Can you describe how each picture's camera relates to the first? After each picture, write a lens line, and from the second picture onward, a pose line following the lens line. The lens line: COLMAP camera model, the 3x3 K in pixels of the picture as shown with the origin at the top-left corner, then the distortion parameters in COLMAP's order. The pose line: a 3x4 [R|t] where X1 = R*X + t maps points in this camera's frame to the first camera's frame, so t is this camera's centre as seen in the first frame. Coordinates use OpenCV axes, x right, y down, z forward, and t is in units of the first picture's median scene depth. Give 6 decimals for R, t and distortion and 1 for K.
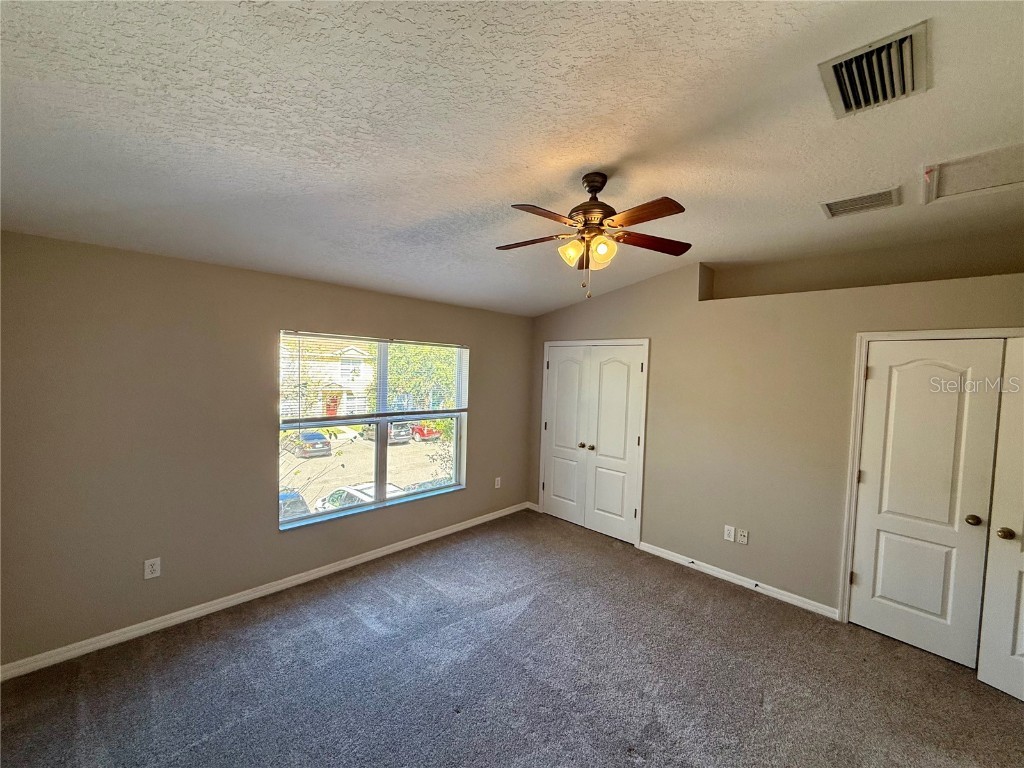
lens RADIAL K [[412.5, 0, 511.4], [0, 412.5, 384.0], [0, 0, 1]] dist [0.000756, 0.000061]
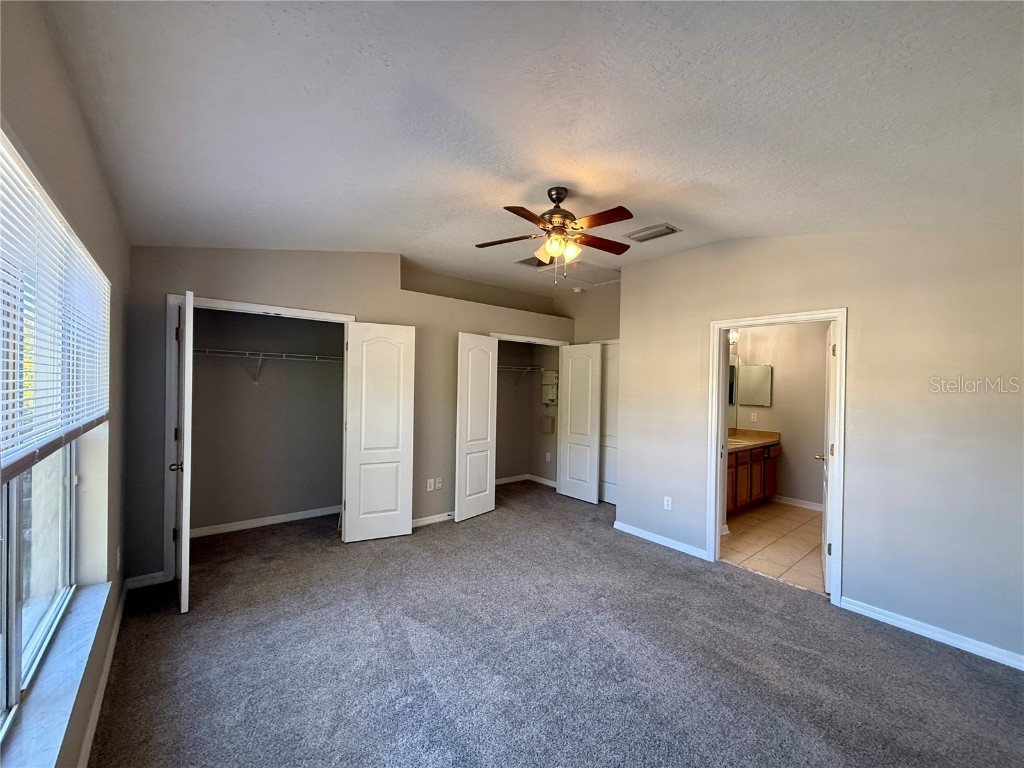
lens RADIAL K [[409.4, 0, 512.0], [0, 409.4, 385.5], [0, 0, 1]] dist [0.000922, 0.000259]
pose [[0.095495, -0.027585, 0.995048, -0.720682], [0.039730, 0.998925, 0.023879, 0.050702], [-0.994637, 0.037253, 0.096489, 0.697281]]
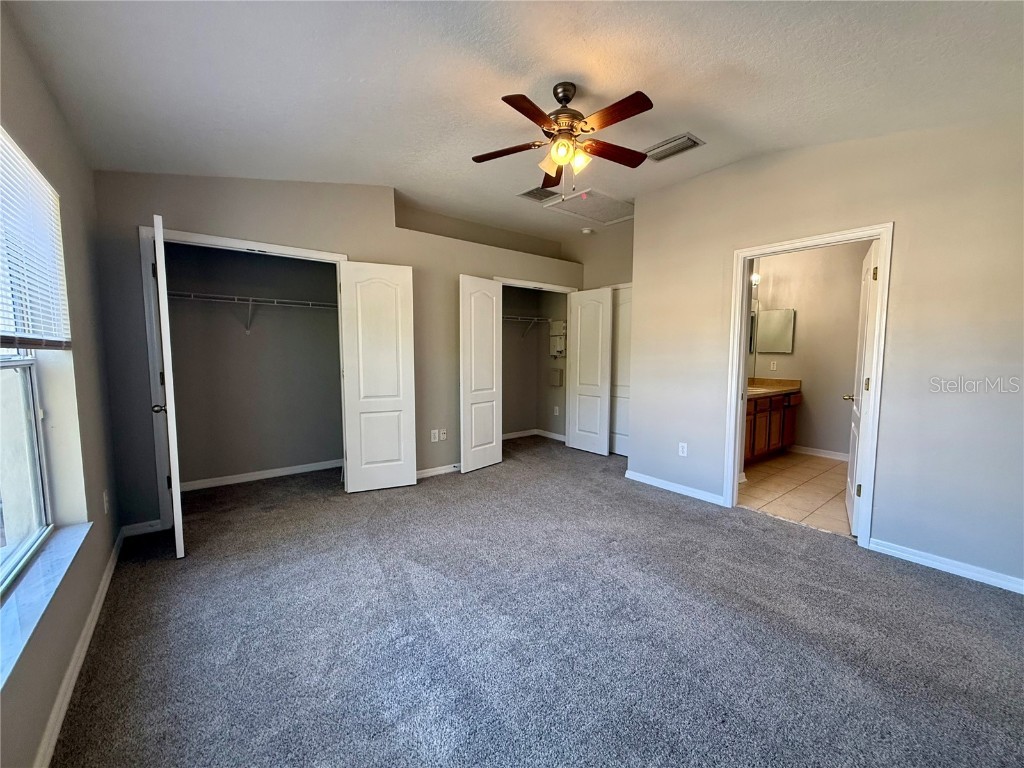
lens RADIAL K [[410.0, 0, 512.3], [0, 410.0, 385.5], [0, 0, 1]] dist [0.001245, 0.000160]
pose [[0.113876, -0.107544, 0.987657, -0.656154], [0.057016, 0.993193, 0.101573, 0.121842], [-0.991858, 0.044745, 0.119232, 0.699295]]
